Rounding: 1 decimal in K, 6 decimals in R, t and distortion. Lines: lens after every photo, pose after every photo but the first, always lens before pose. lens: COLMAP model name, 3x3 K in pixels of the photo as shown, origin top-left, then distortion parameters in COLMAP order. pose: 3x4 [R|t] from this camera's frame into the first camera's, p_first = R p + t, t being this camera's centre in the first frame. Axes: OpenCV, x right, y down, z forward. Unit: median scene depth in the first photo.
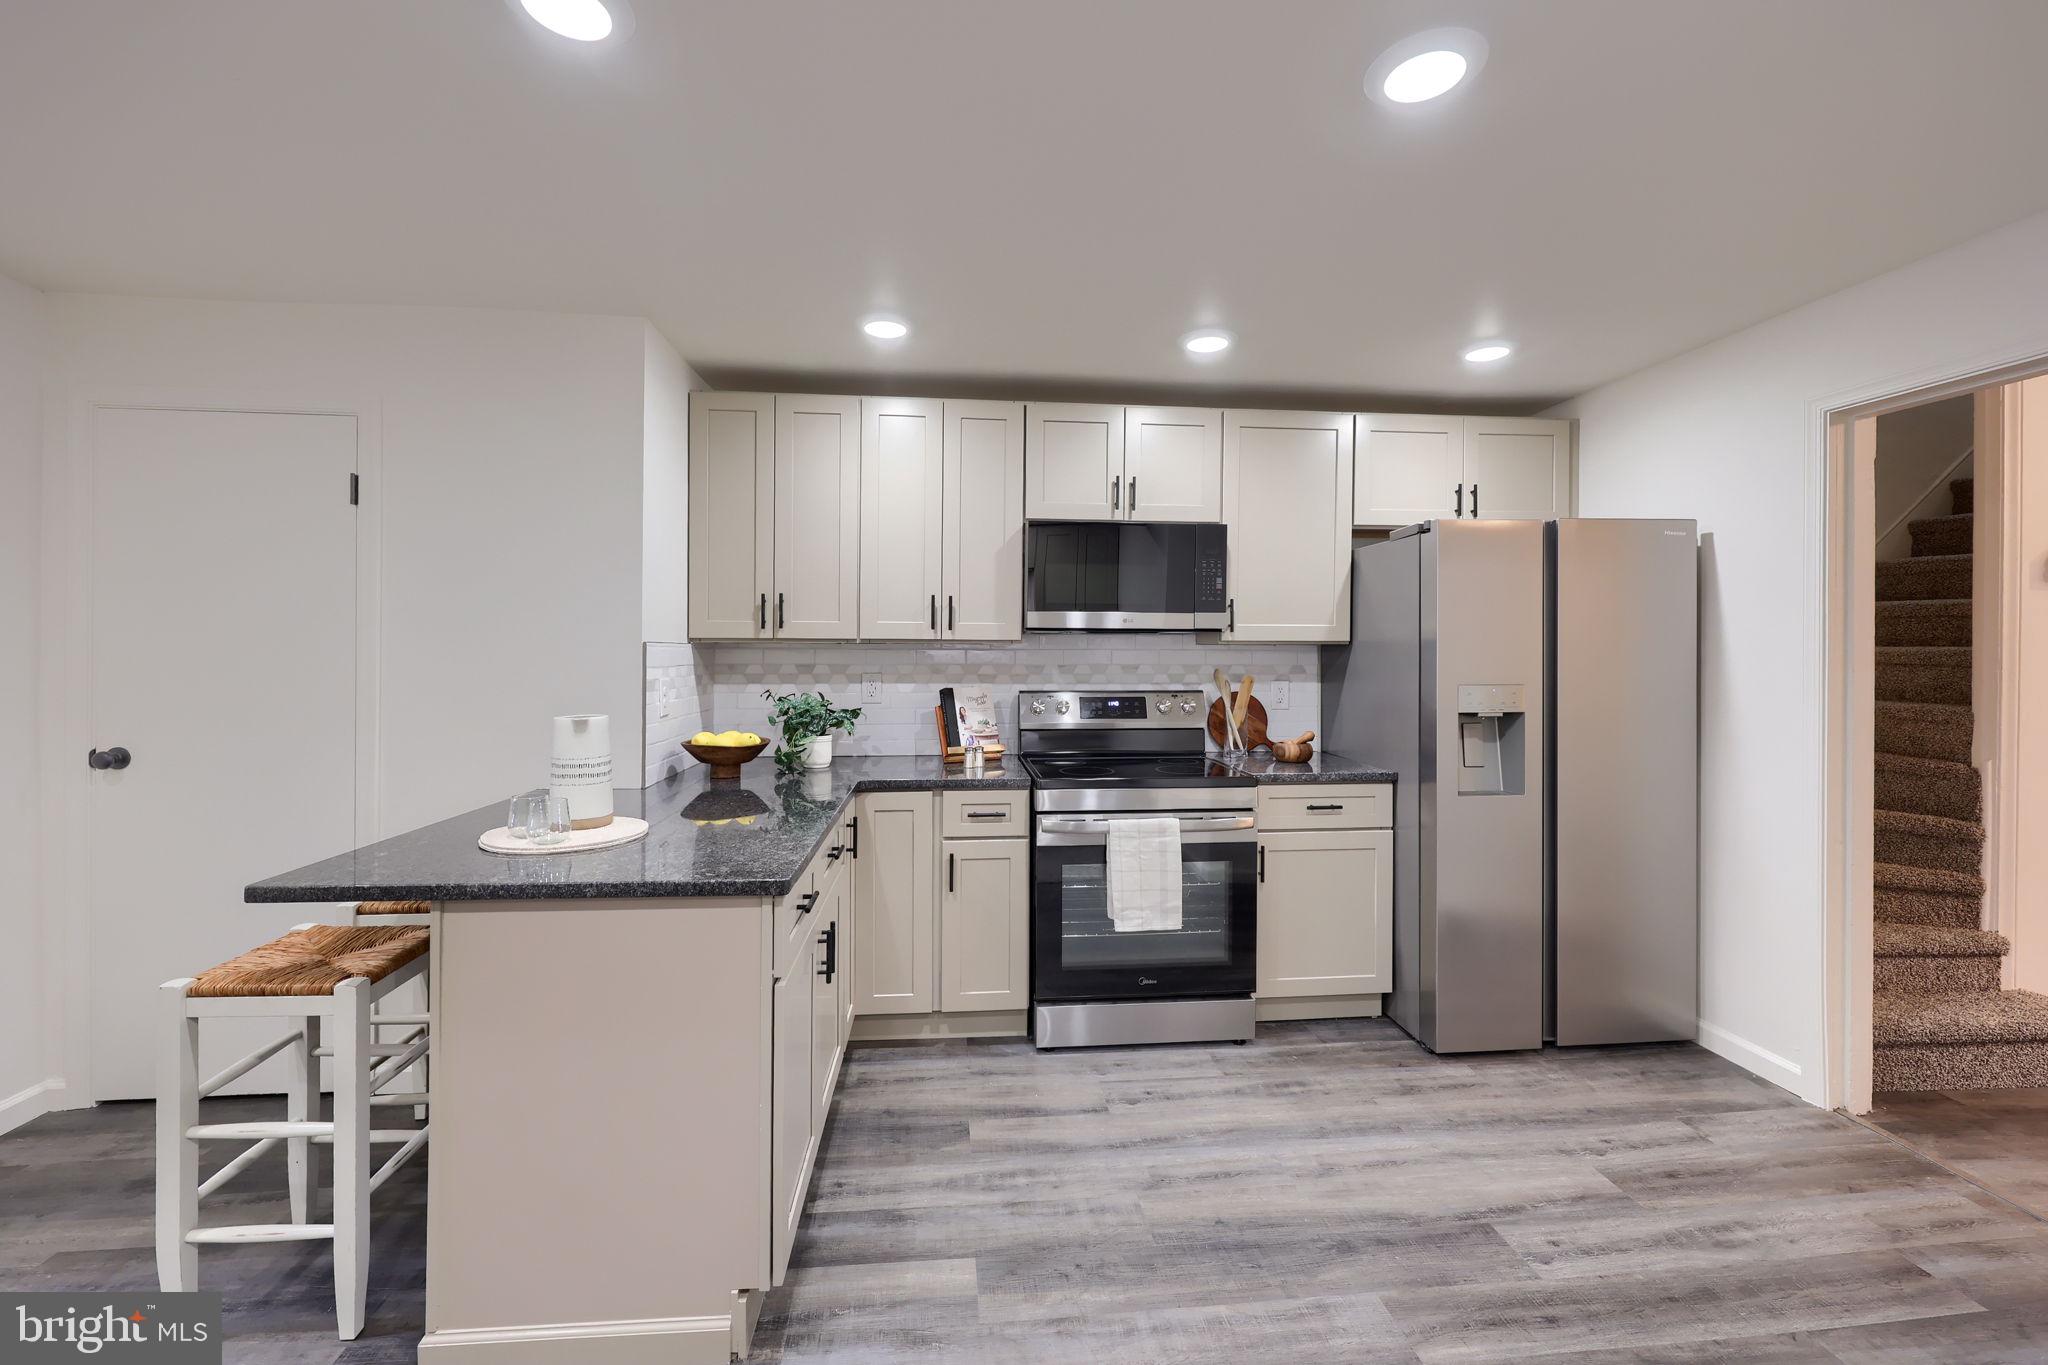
lens RADIAL K [[843.4, 0, 1028.0], [0, 843.4, 647.3], [0, 0, 1]] dist [-0.000915, 0.000145]
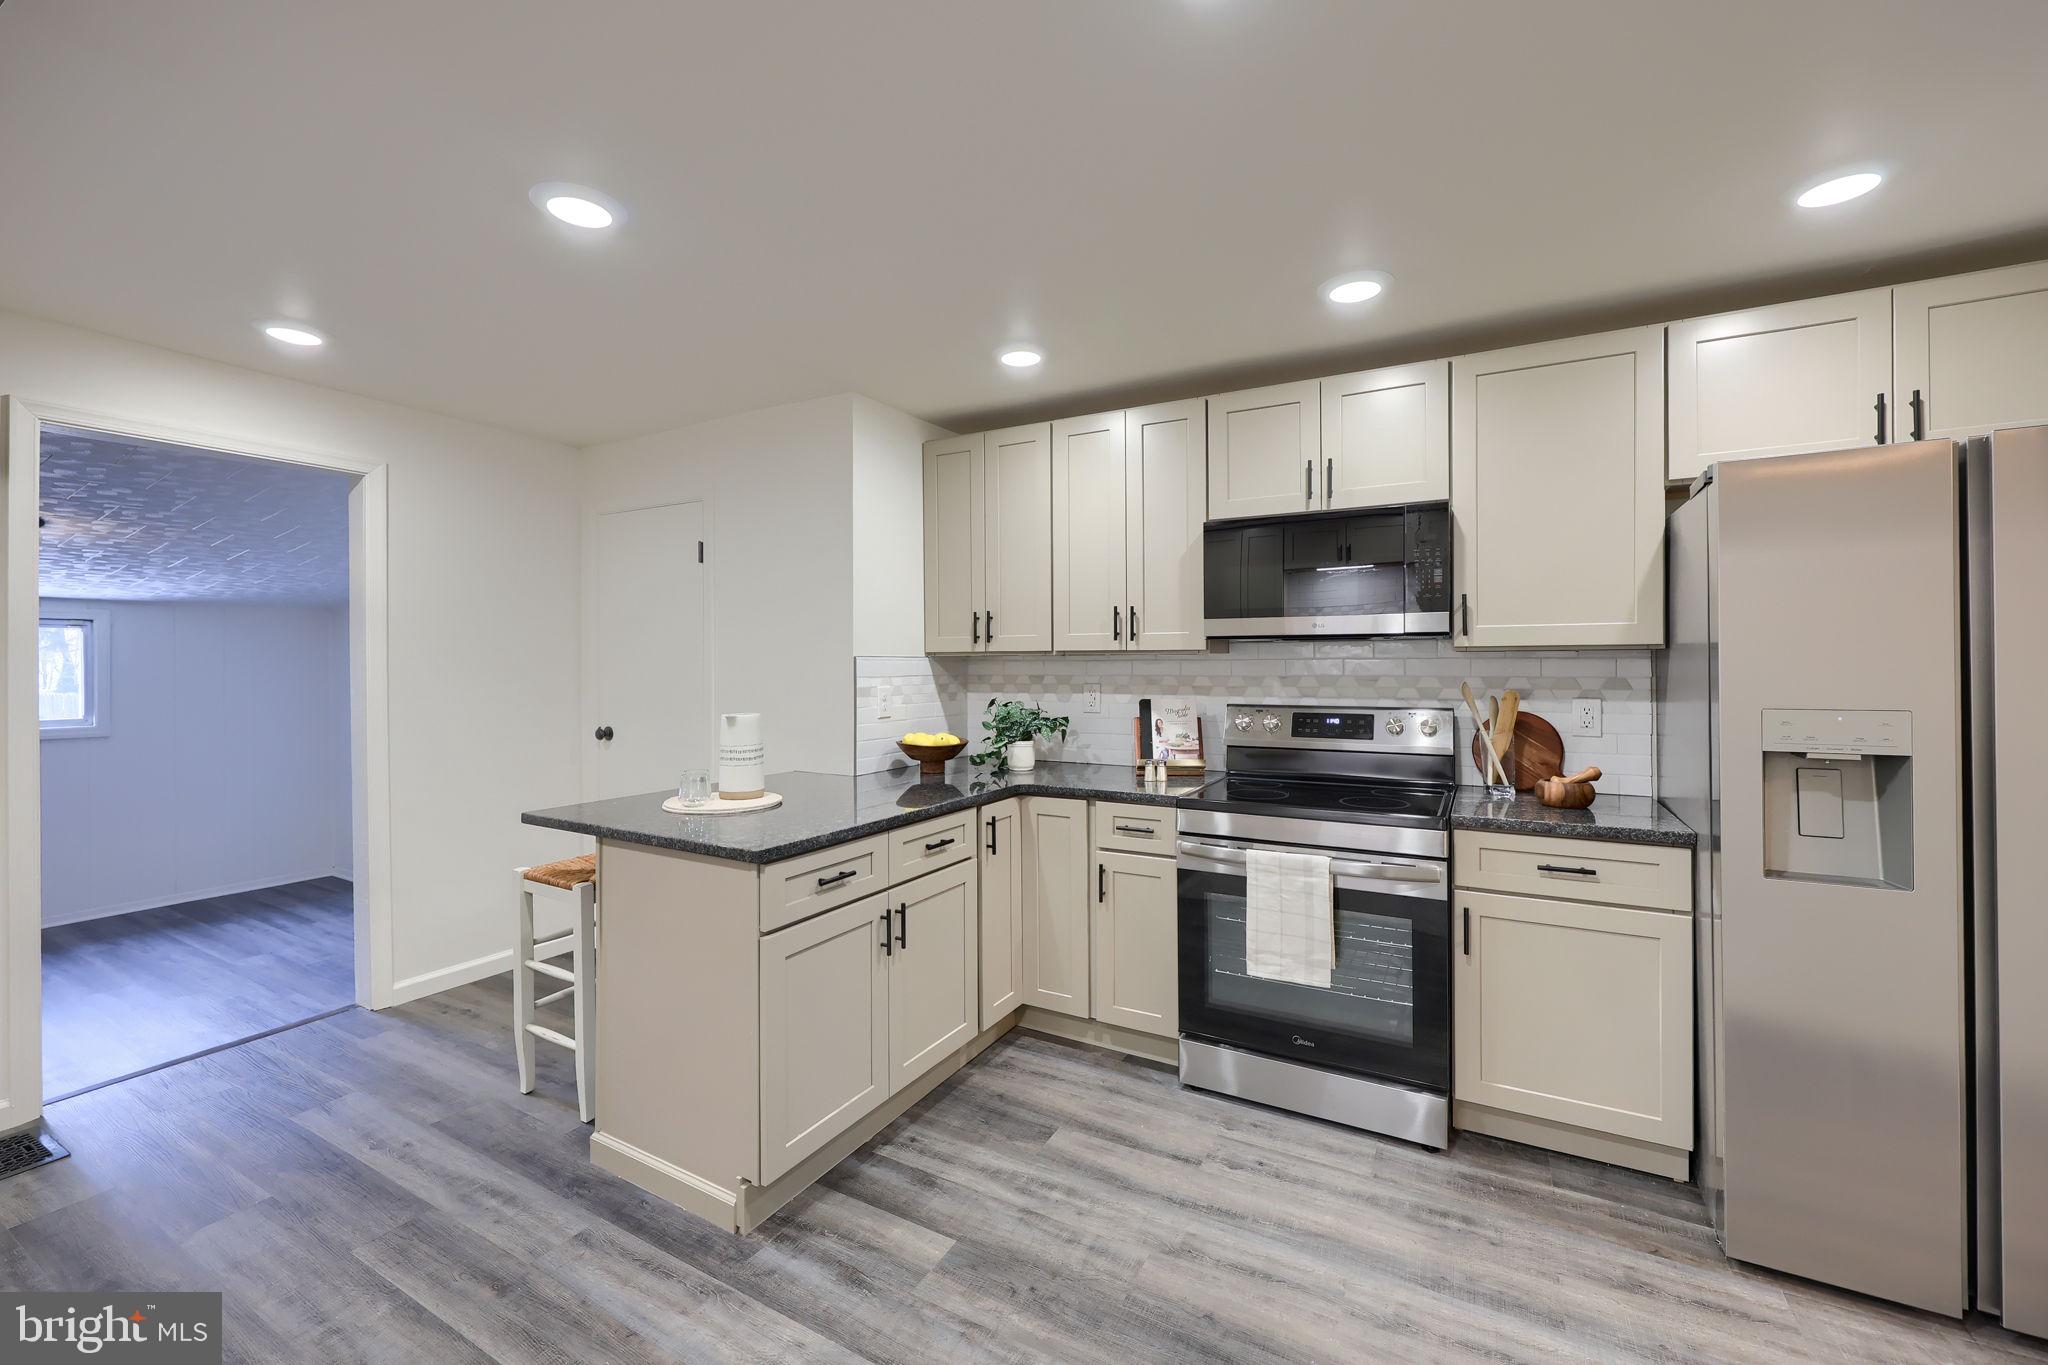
lens RADIAL K [[842.9, 0, 1023.5], [0, 842.9, 656.8], [0, 0, 1]] dist [-0.001293, -0.000080]
pose [[0.816899, -0.010580, -0.576684, 0.416363], [0.009535, 0.999943, -0.004837, 0.002079], [0.576703, -0.001547, 0.816953, 0.129900]]
